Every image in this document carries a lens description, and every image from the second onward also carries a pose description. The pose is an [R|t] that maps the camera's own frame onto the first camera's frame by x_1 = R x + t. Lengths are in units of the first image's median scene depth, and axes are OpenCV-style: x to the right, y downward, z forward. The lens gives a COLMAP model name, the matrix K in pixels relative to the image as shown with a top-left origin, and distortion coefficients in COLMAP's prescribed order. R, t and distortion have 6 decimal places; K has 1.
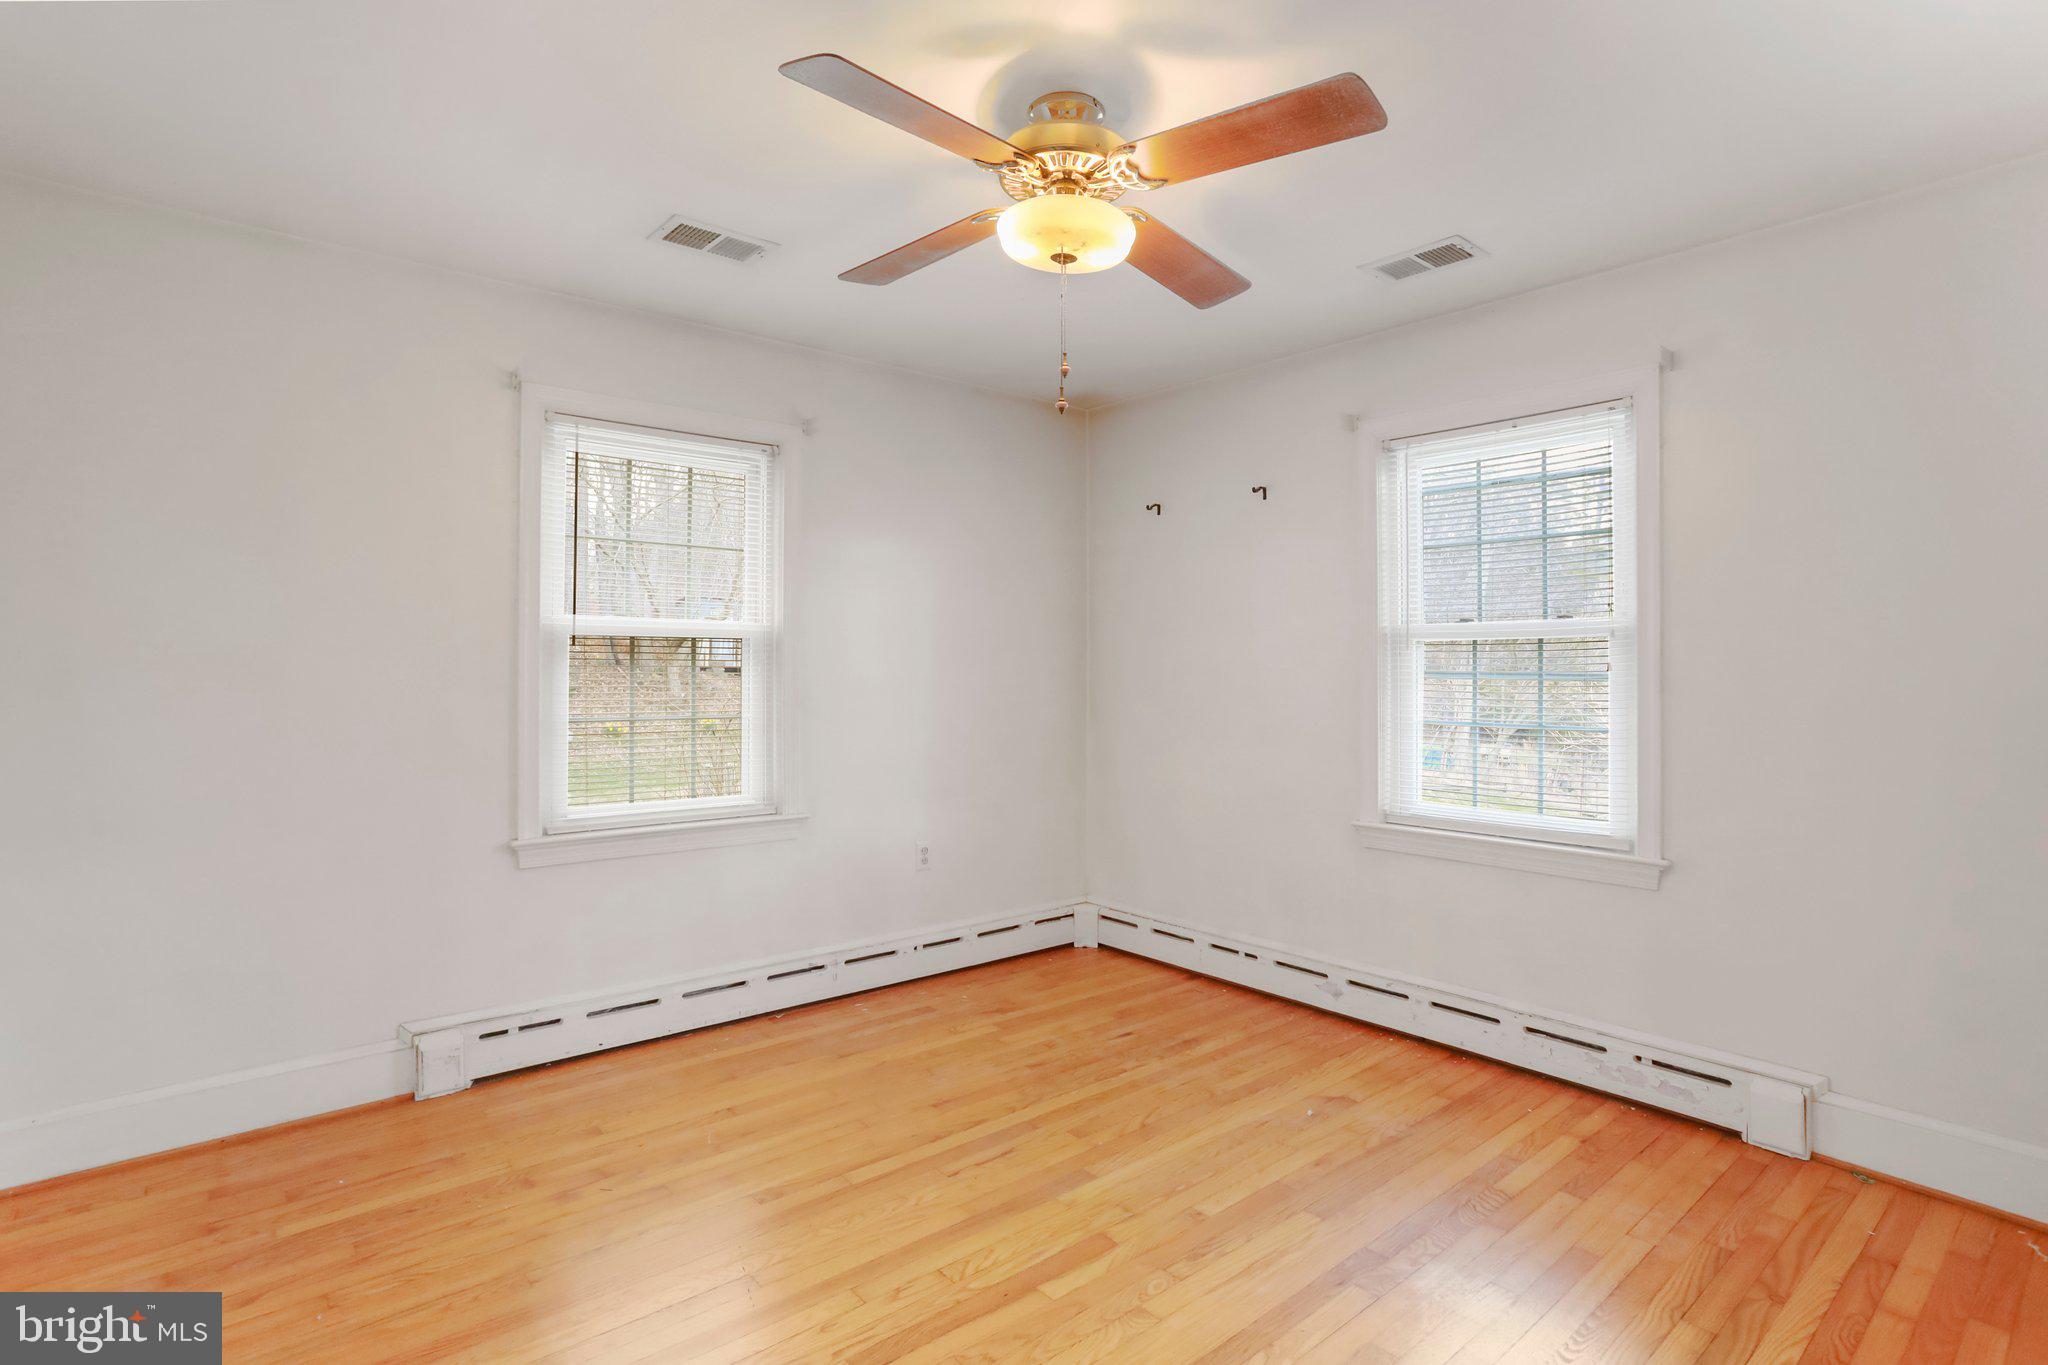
lens RADIAL K [[998.8, 0, 1027.5], [0, 998.8, 682.2], [0, 0, 1]] dist [0.004392, 0.004455]
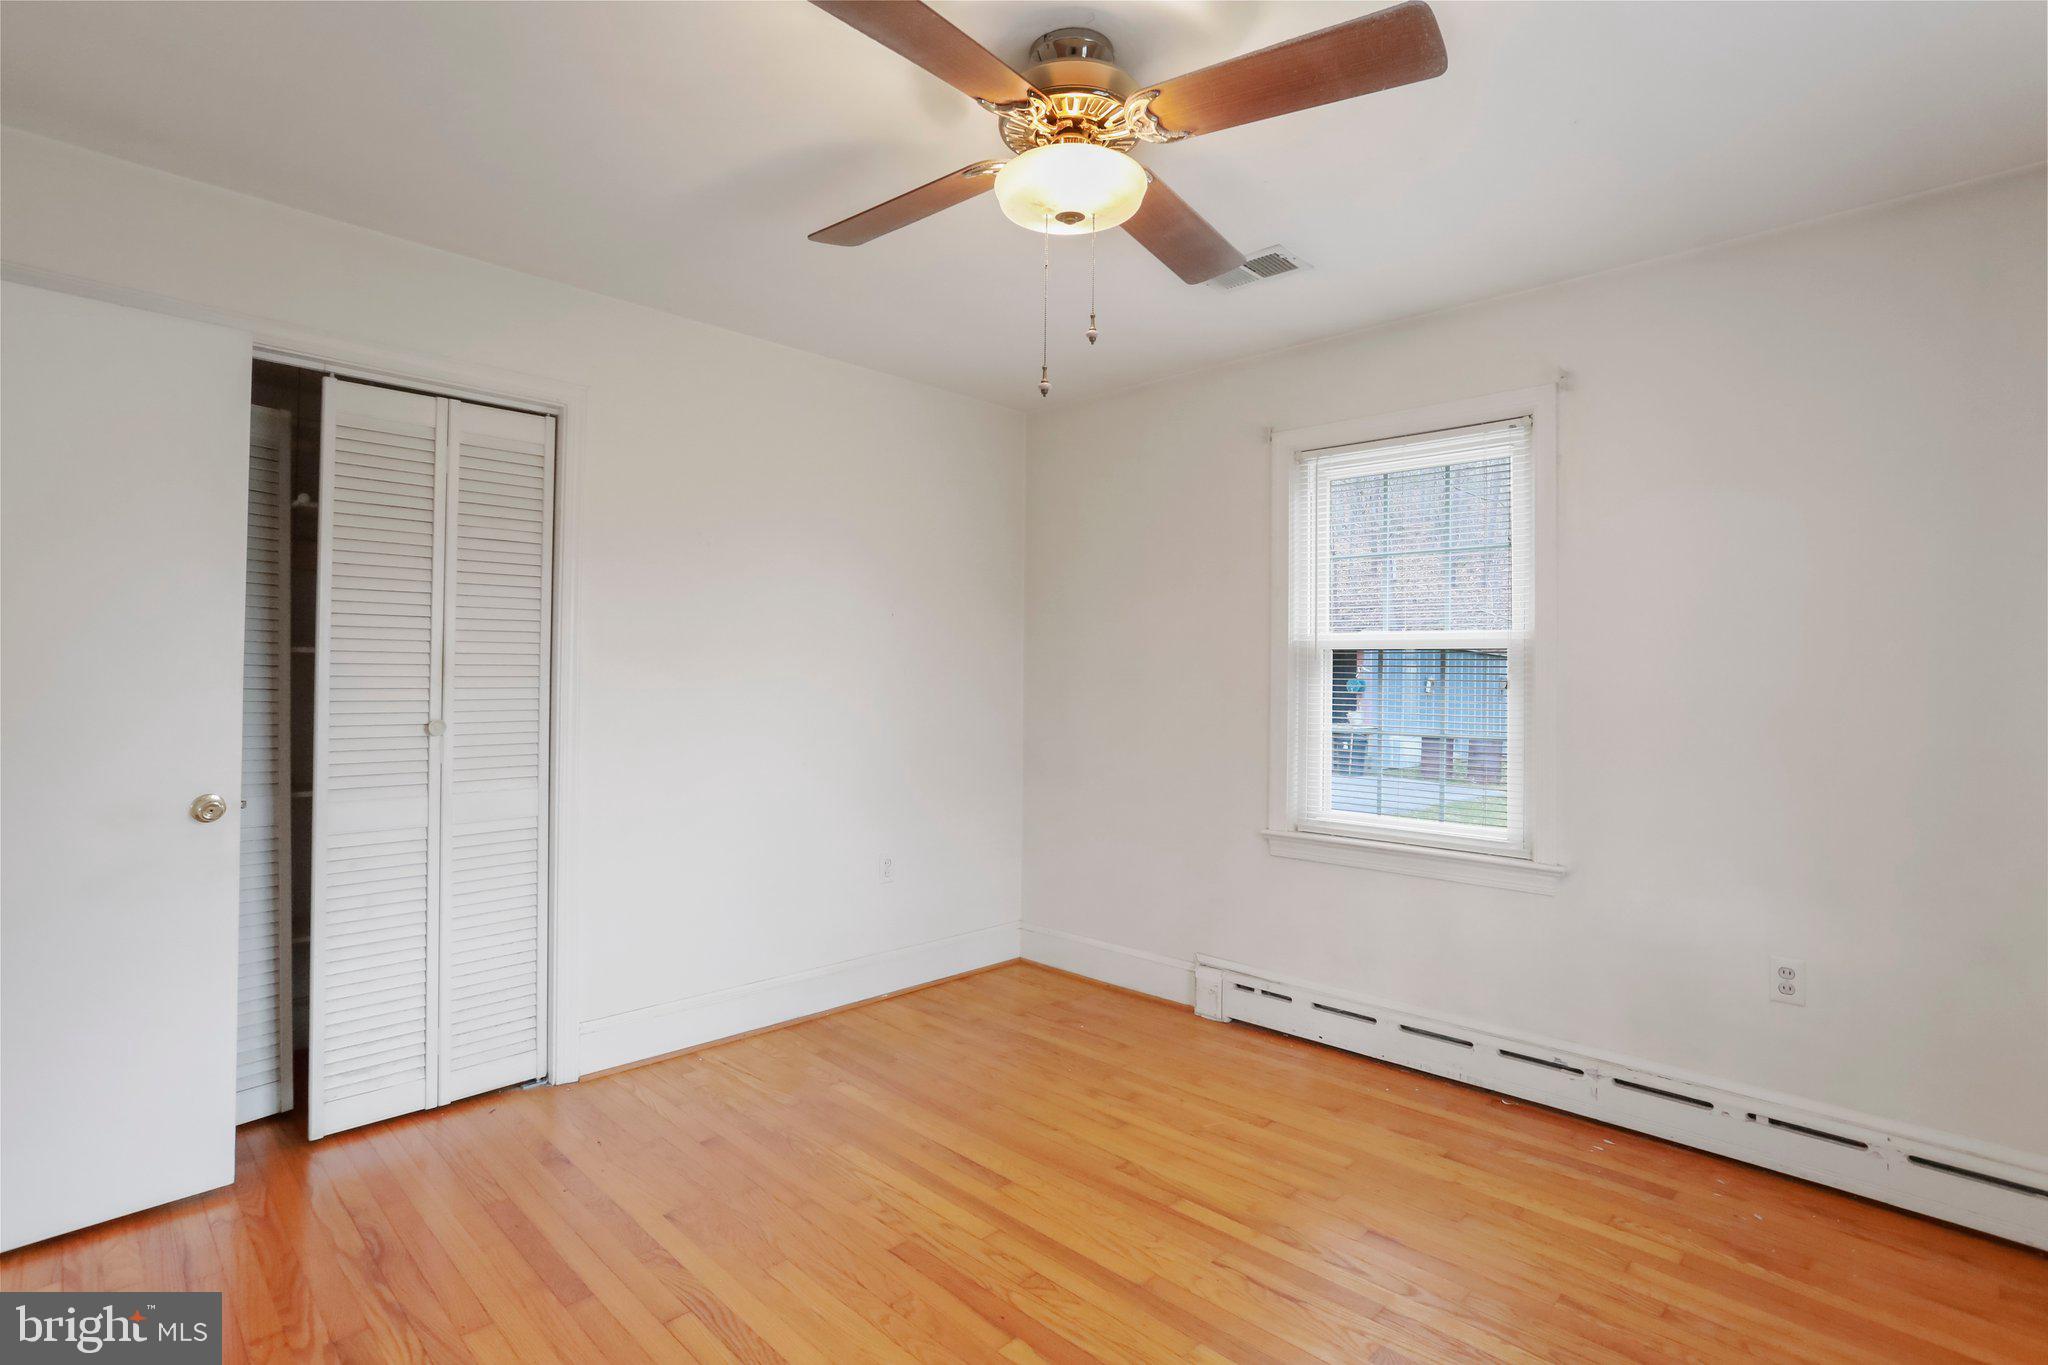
lens RADIAL K [[998.8, 0, 1016.0], [0, 998.8, 681.4], [0, 0, 1]] dist [0.004392, 0.004455]
pose [[0.105947, -0.005211, -0.994358, 0.599835], [-0.018637, 0.999800, -0.007225, -0.001226], [0.994197, 0.019298, 0.105829, 0.564198]]
